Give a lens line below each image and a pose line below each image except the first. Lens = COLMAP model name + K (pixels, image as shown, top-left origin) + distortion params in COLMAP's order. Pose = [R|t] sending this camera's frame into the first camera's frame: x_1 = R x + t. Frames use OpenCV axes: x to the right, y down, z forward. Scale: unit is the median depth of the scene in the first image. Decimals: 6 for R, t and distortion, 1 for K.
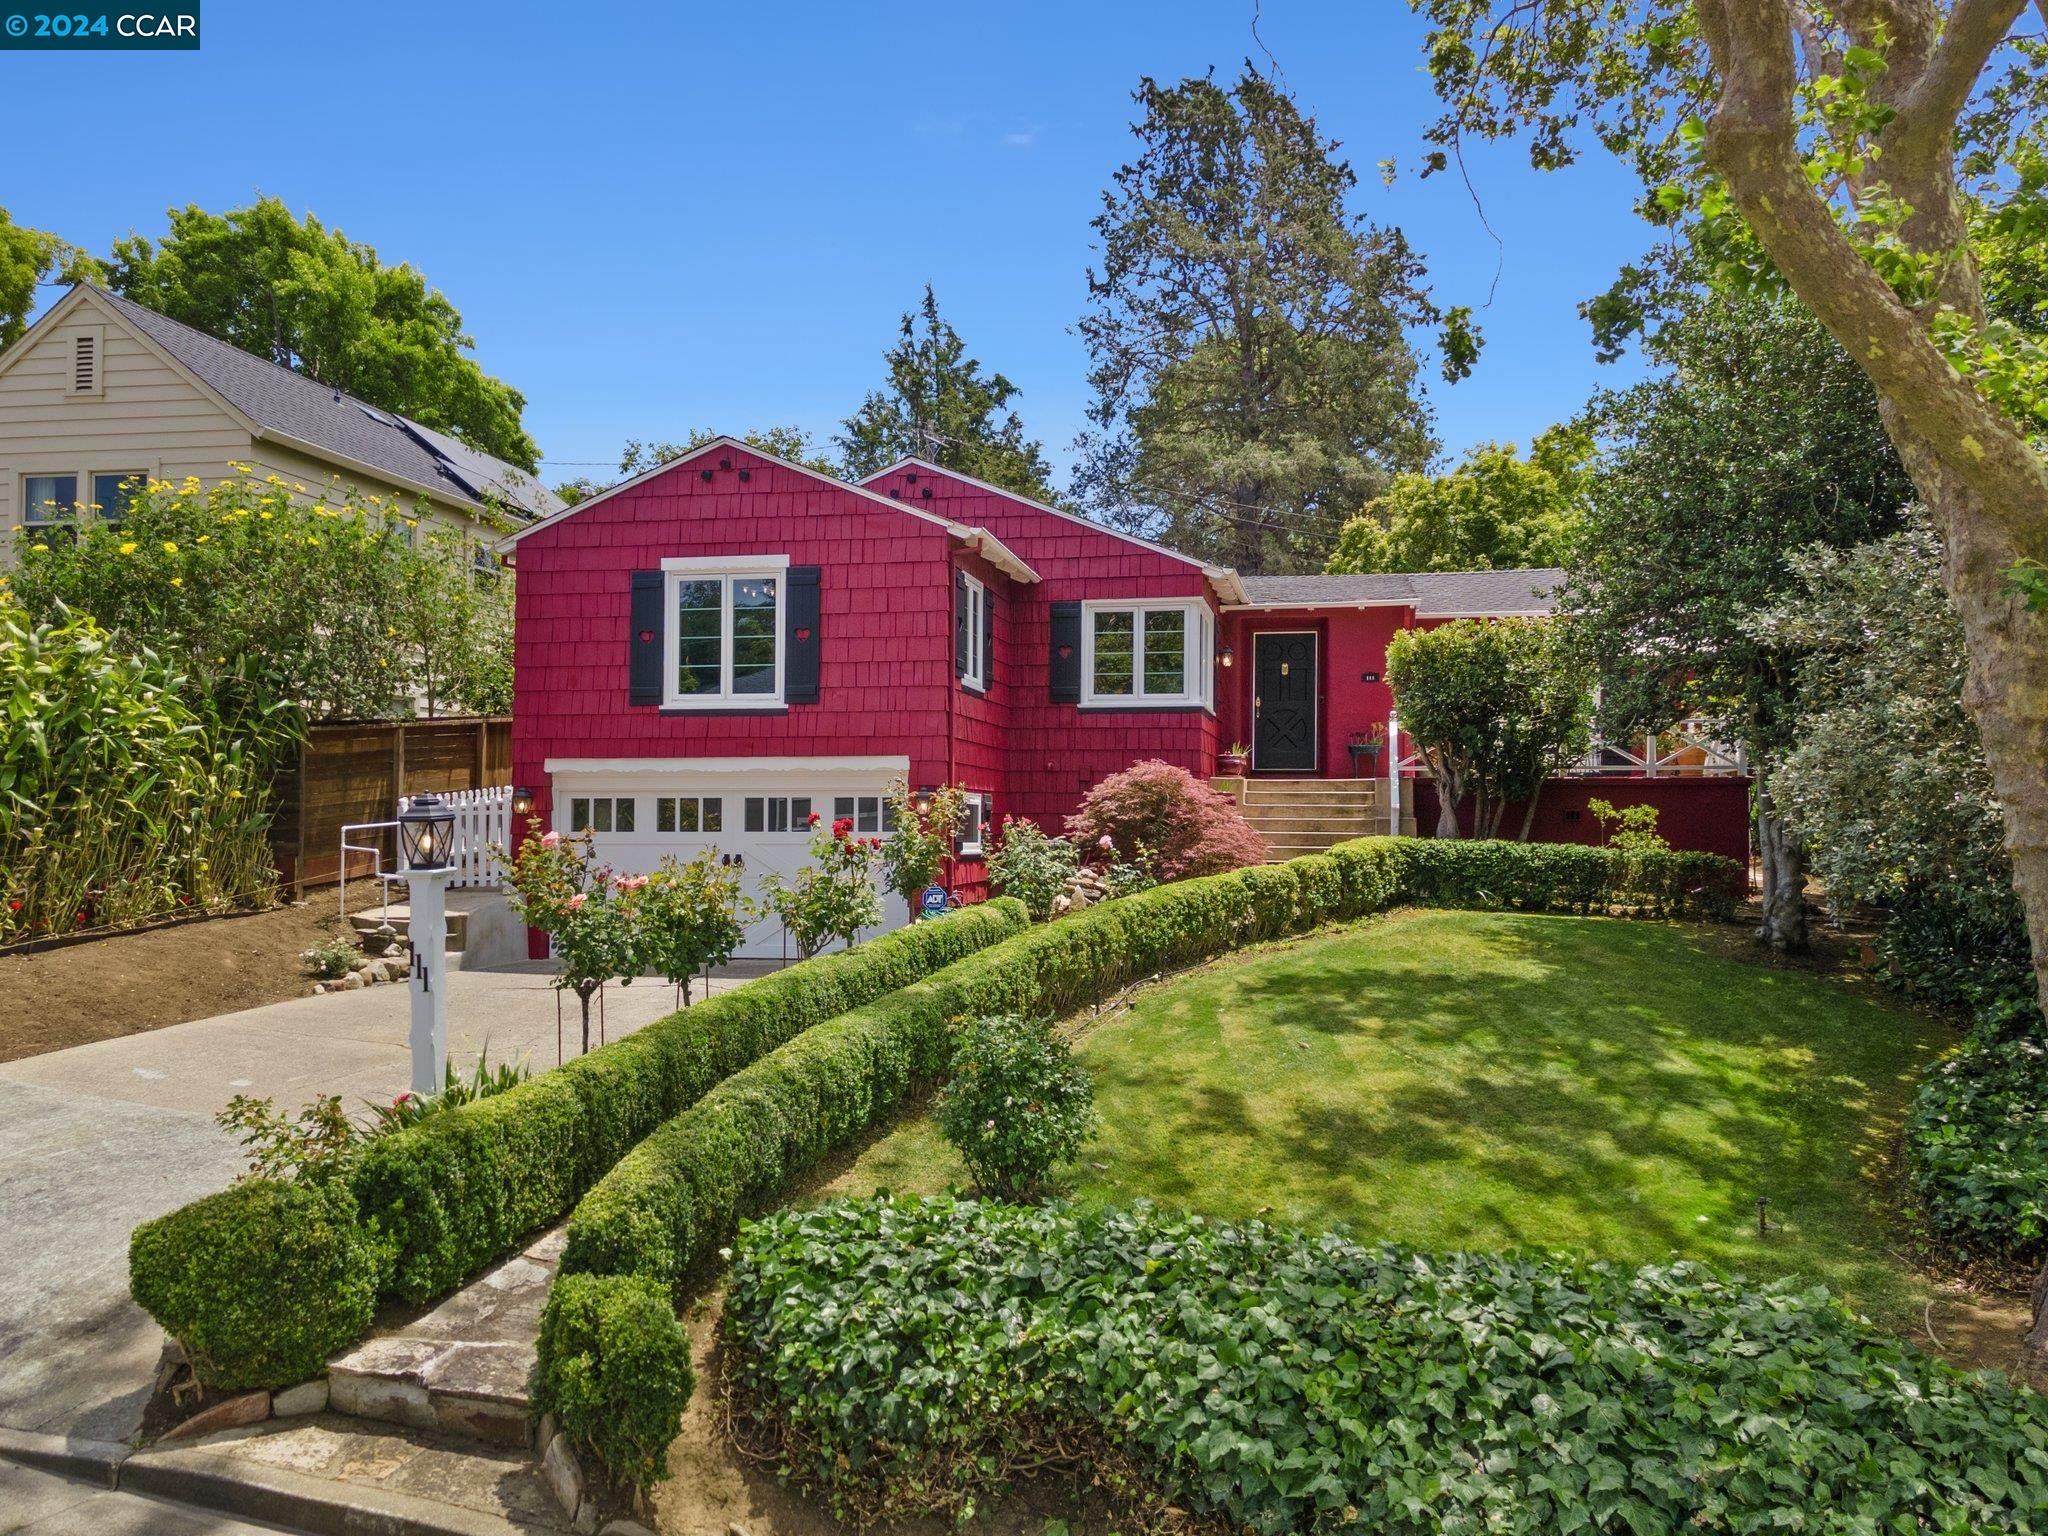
lens RADIAL K [[1530.0, 0, 1027.9], [0, 1530.0, 794.3], [0, 0, 1]] dist [0.046569, 0.000826]
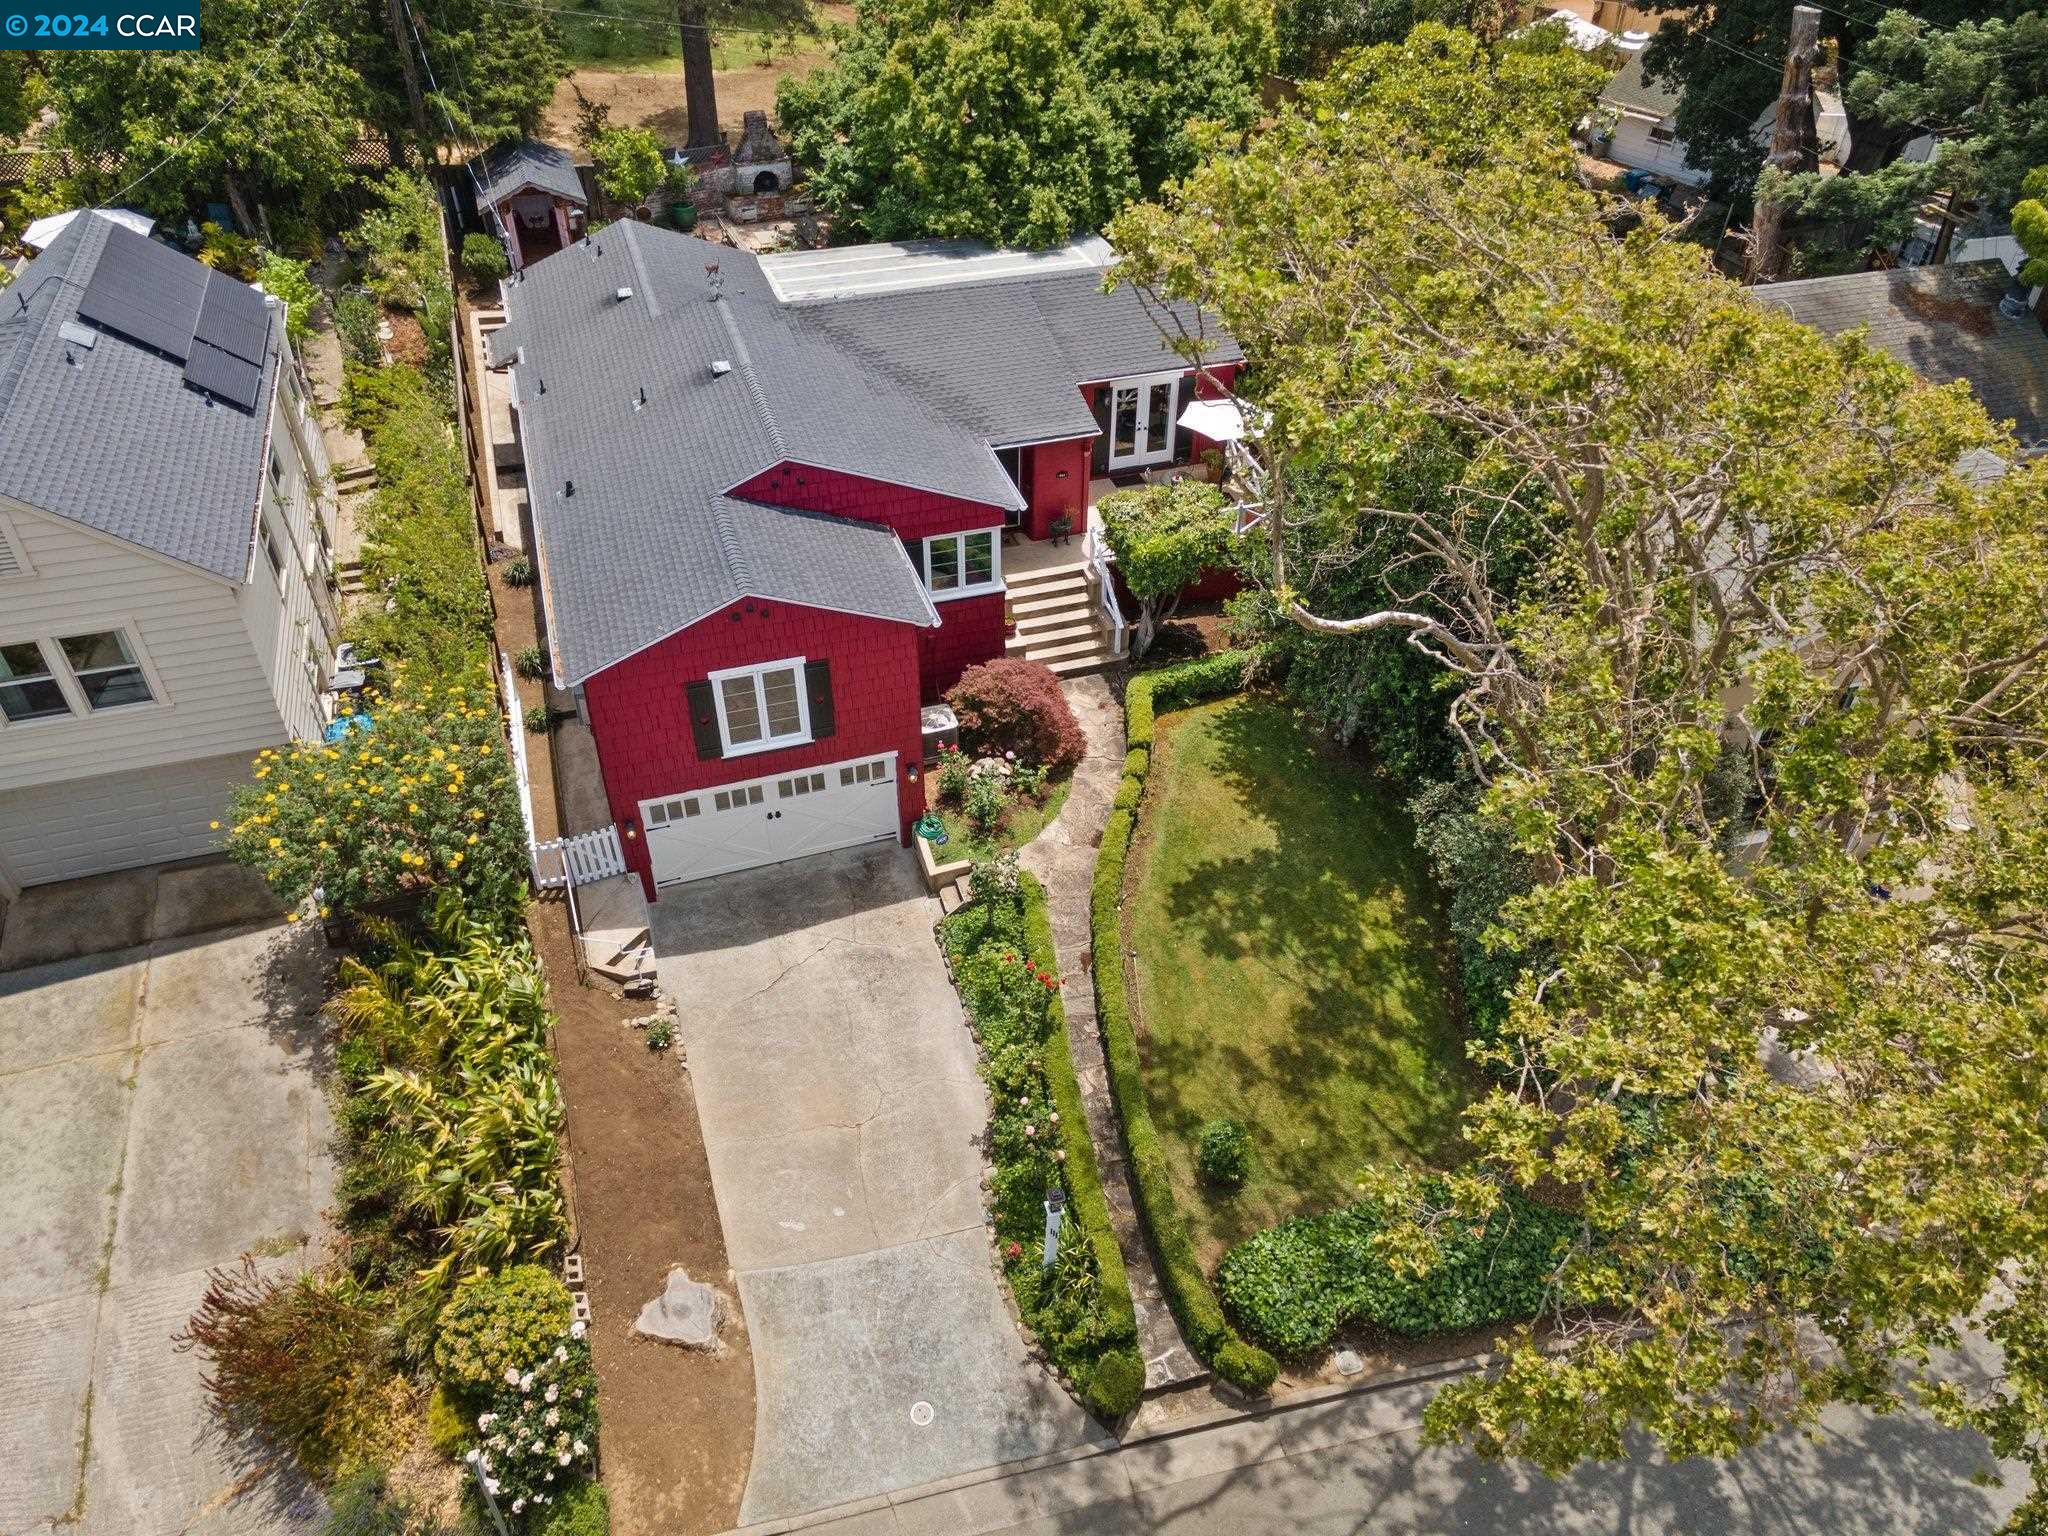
lens RADIAL K [[1478.0, 0, 1033.0], [0, 1478.0, 767.3], [0, 0, 1]] dist [0.045180, 0.005510]
pose [[0.865000, -0.316504, 0.389359, -0.530721], [-0.015734, 0.758478, 0.651509, -0.959685], [-0.501525, -0.569681, 0.651103, -0.057495]]
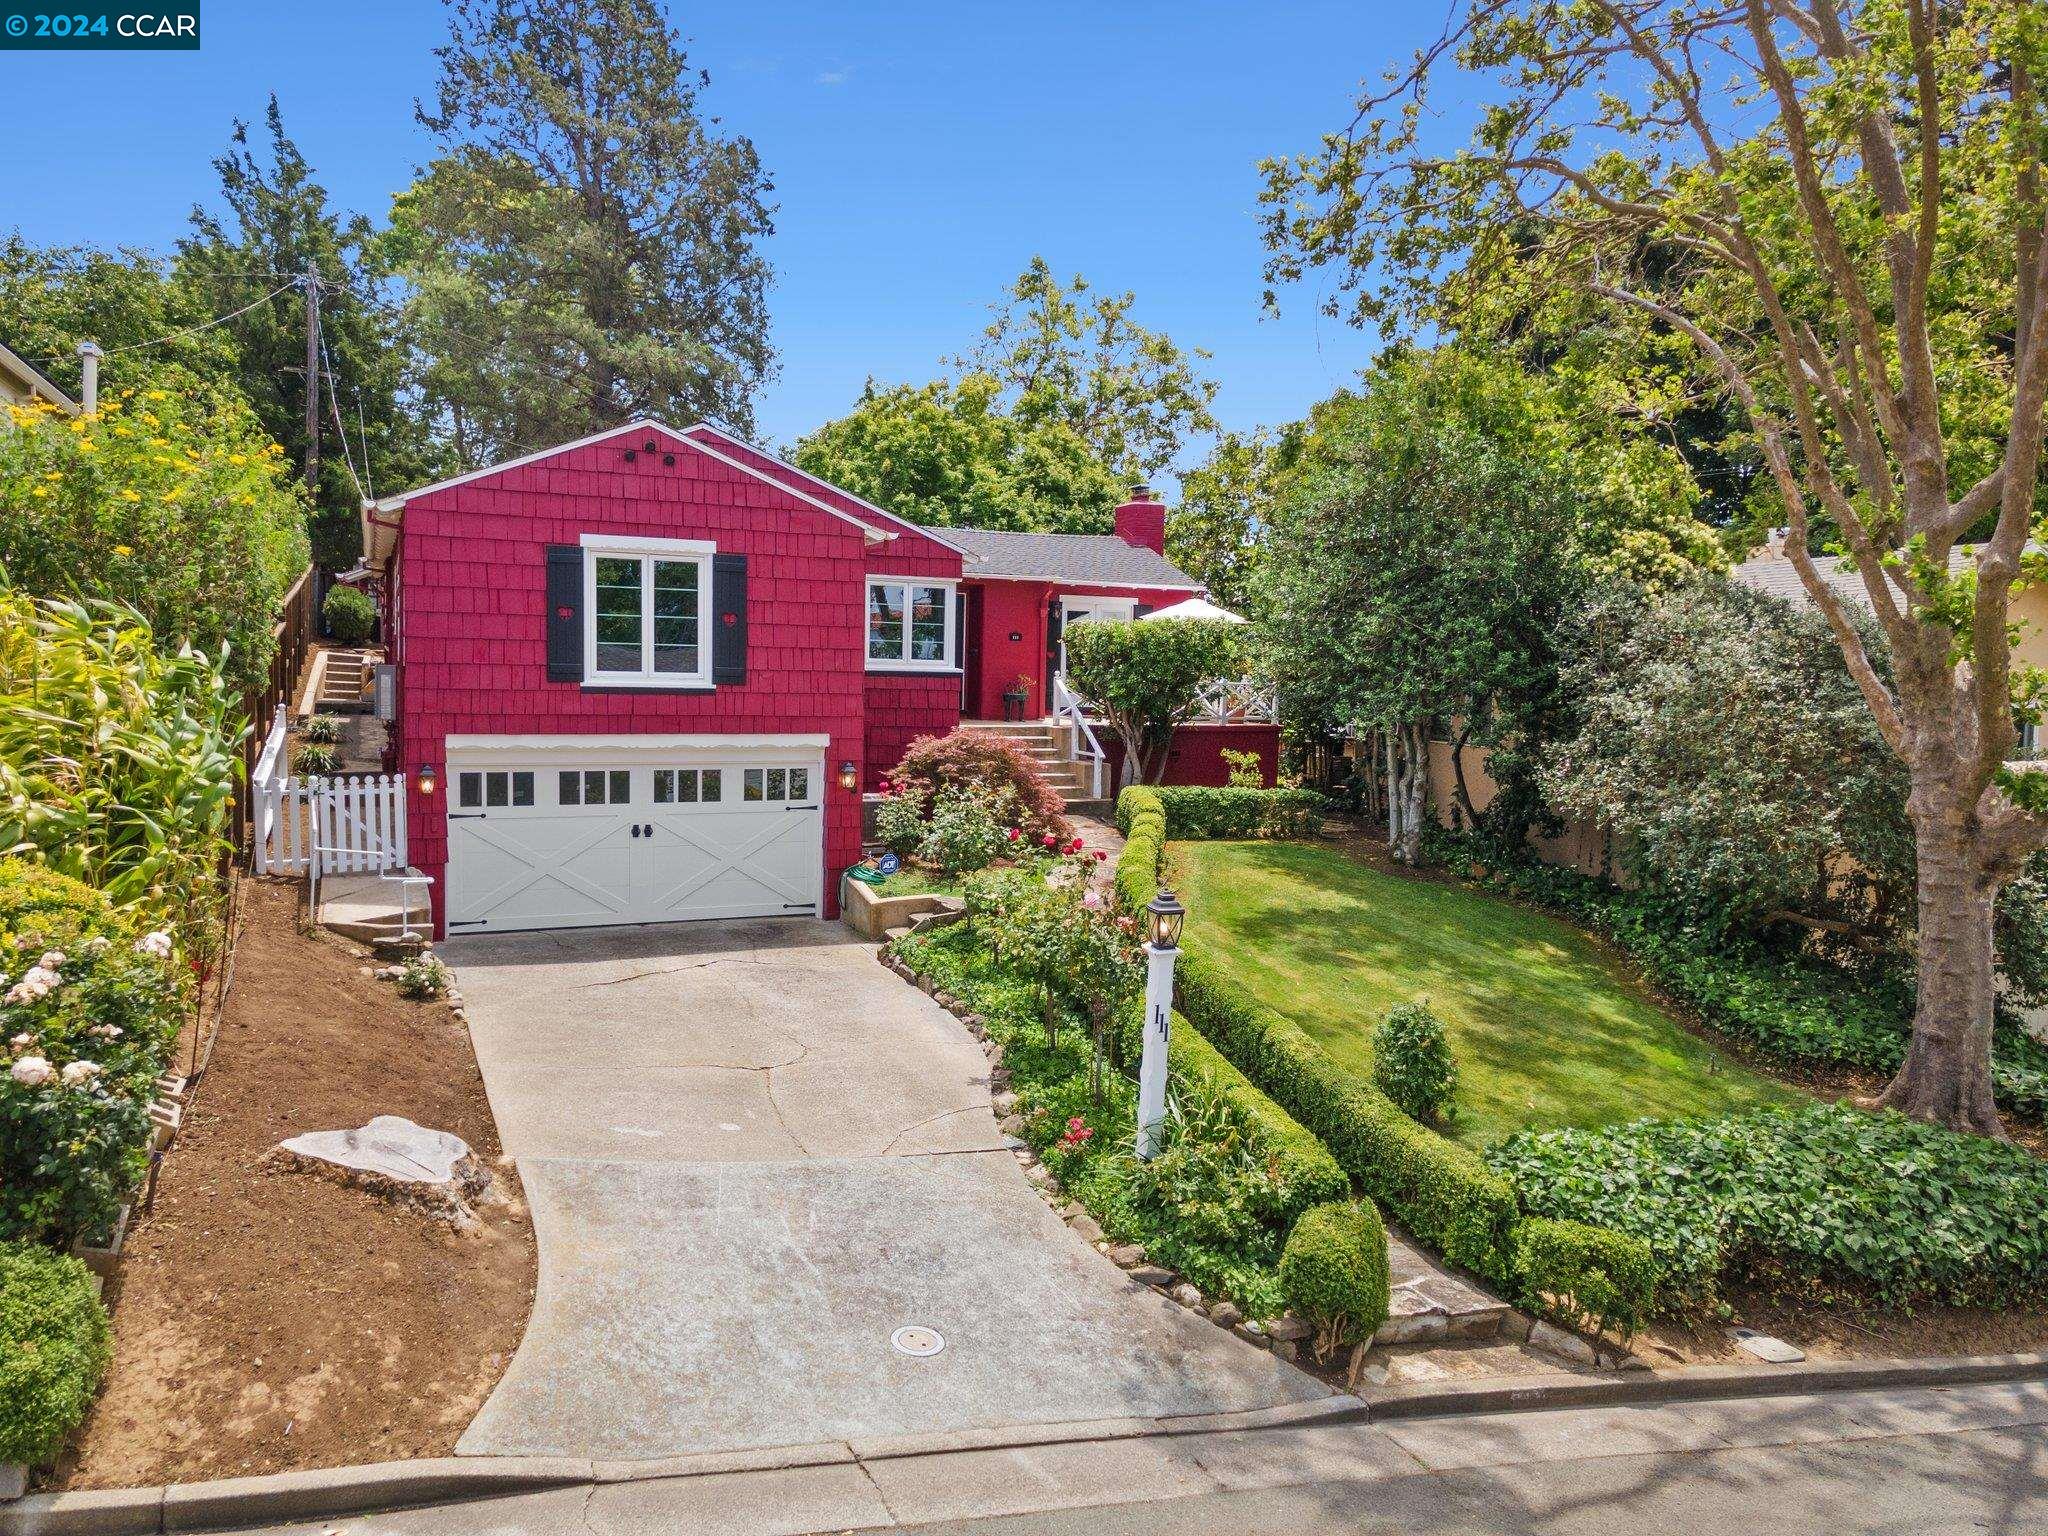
lens RADIAL K [[1491.5, 0, 1036.1], [0, 1491.5, 774.7], [0, 0, 1]] dist [0.029357, -0.000321]
pose [[0.809914, -0.031061, 0.585725, -0.572003], [-0.031719, 0.994816, 0.096614, -0.101570], [-0.585690, -0.096827, 0.804731, 0.033782]]
